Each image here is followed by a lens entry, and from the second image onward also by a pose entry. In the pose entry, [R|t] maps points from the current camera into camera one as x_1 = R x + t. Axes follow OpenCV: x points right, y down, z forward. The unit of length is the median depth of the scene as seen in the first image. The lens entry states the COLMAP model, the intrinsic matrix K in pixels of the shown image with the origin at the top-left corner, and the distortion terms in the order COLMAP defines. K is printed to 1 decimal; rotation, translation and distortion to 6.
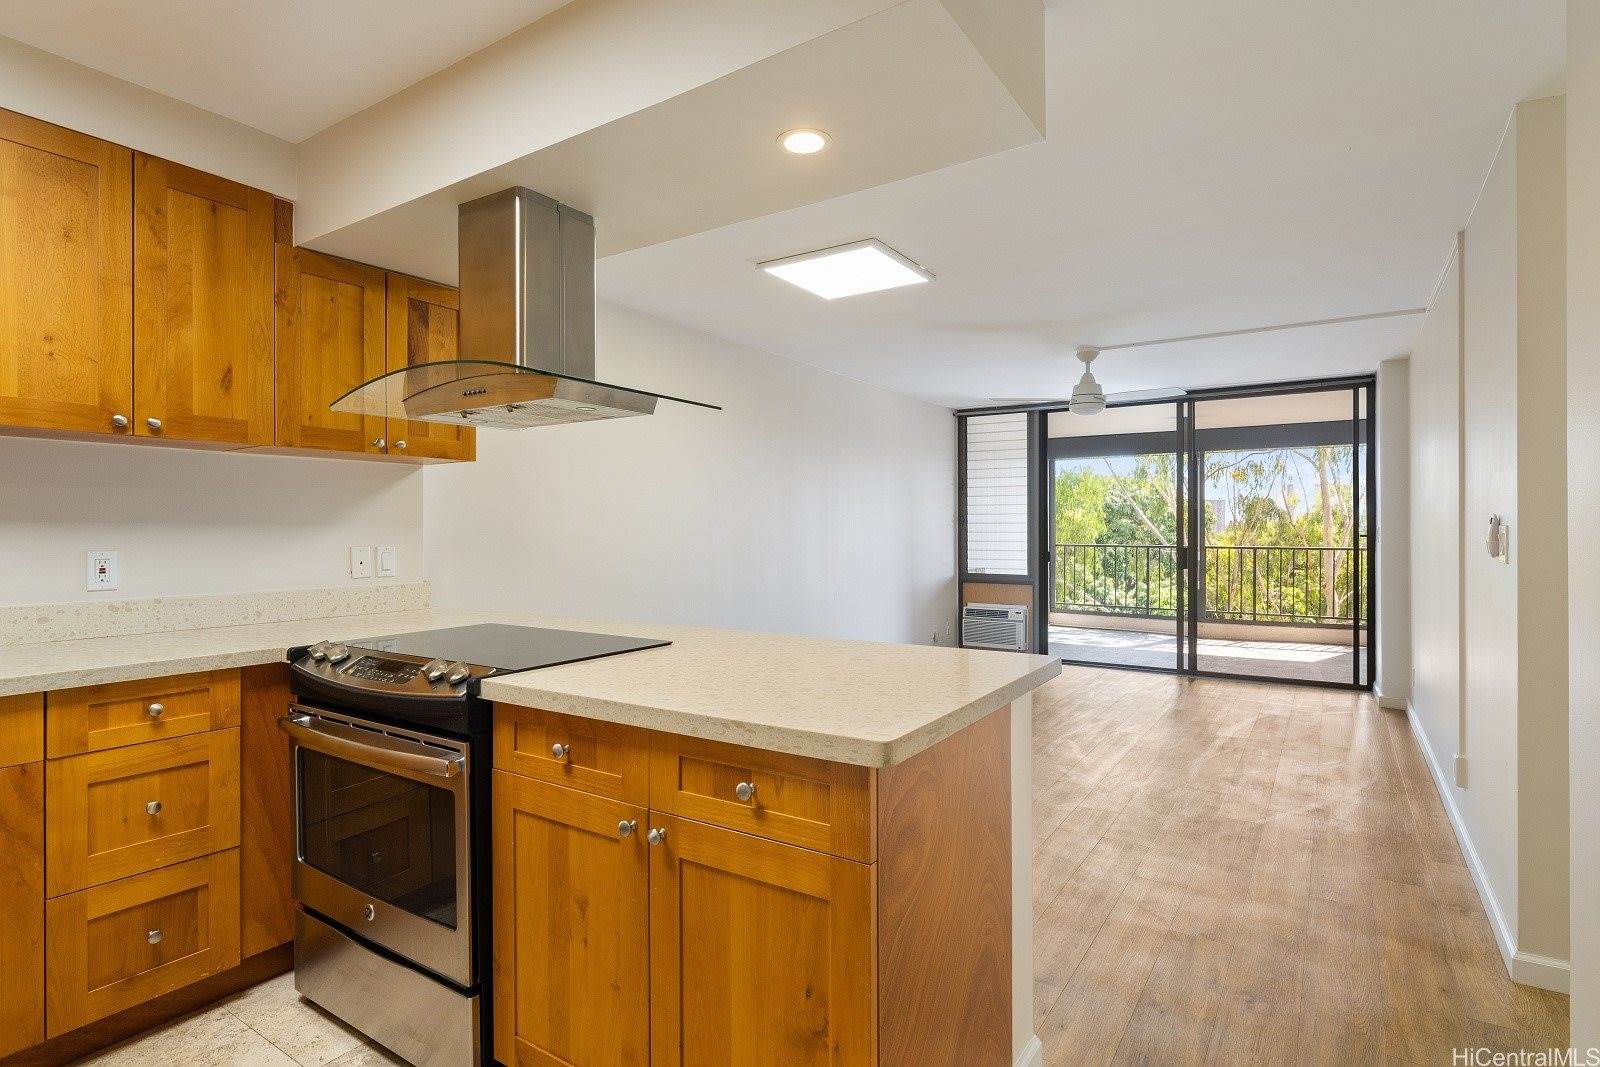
lens RADIAL K [[817.0, 0, 803.5], [0, 817.0, 530.9], [0, 0, 1]] dist [-0.003121, 0.000106]
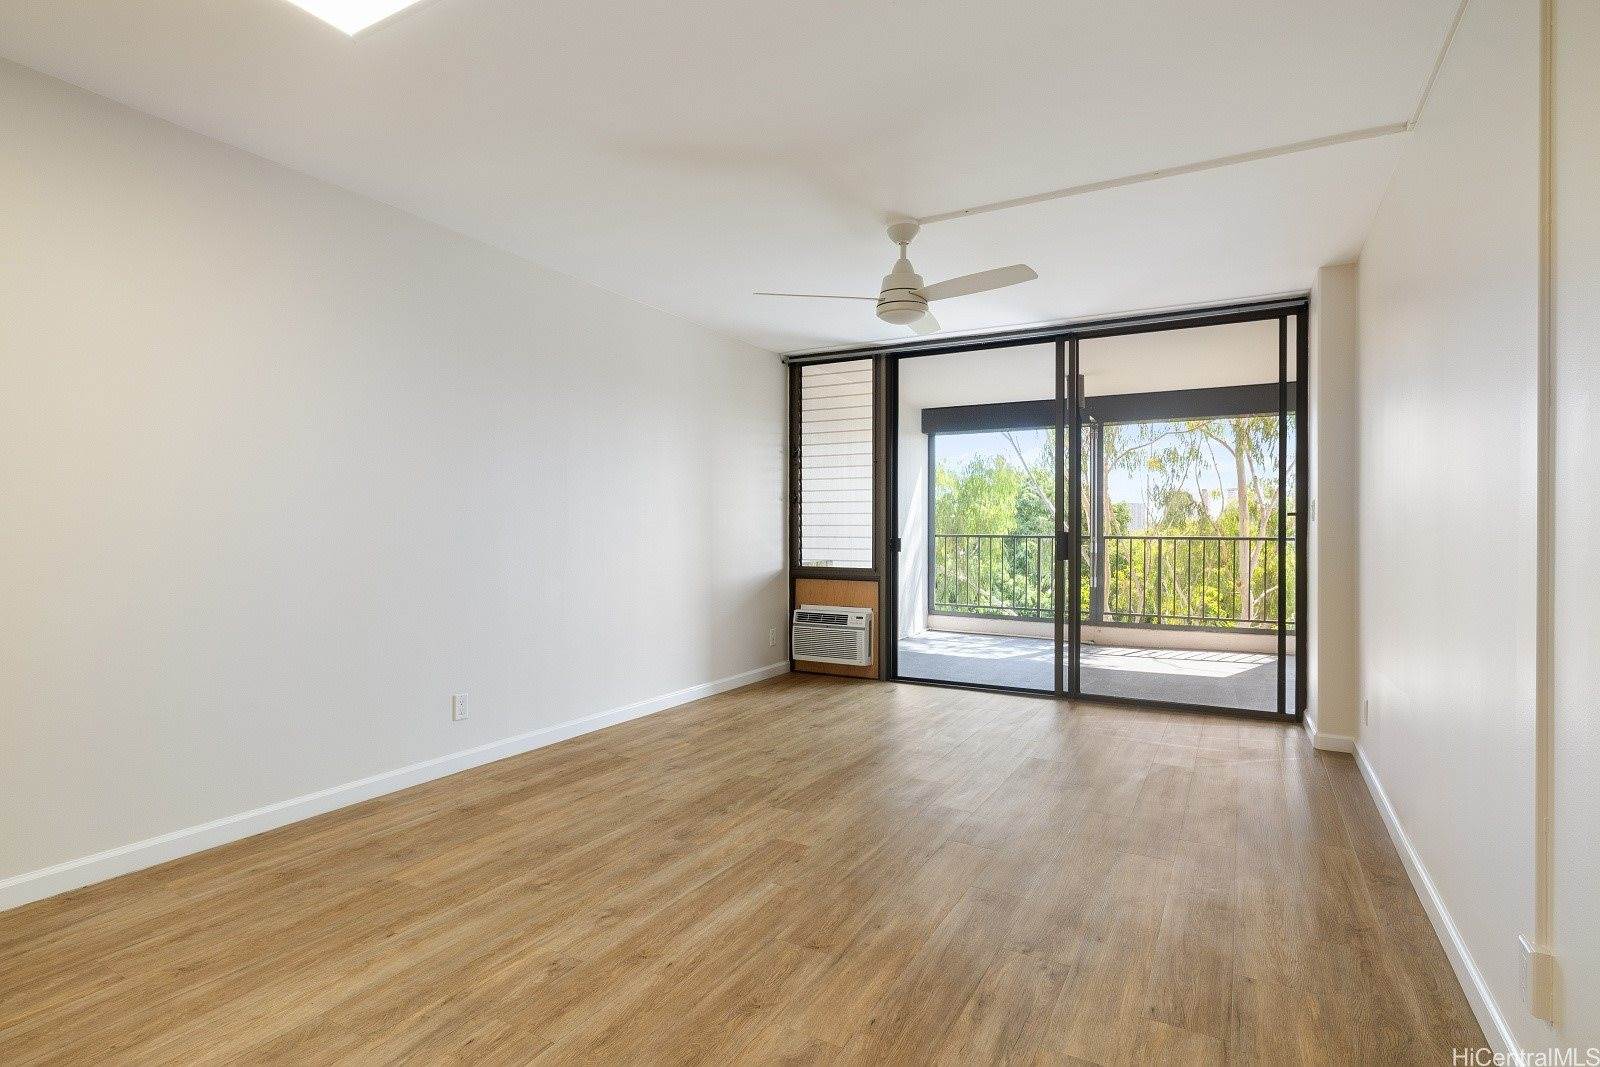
lens RADIAL K [[817.0, 0, 798.2], [0, 817.0, 540.8], [0, 0, 1]] dist [-0.003121, 0.000106]
pose [[0.998028, 0.005310, 0.062541, 0.444669], [-0.005483, 0.999982, 0.002598, 0.075180], [-0.062526, -0.002936, 0.998039, 0.667700]]
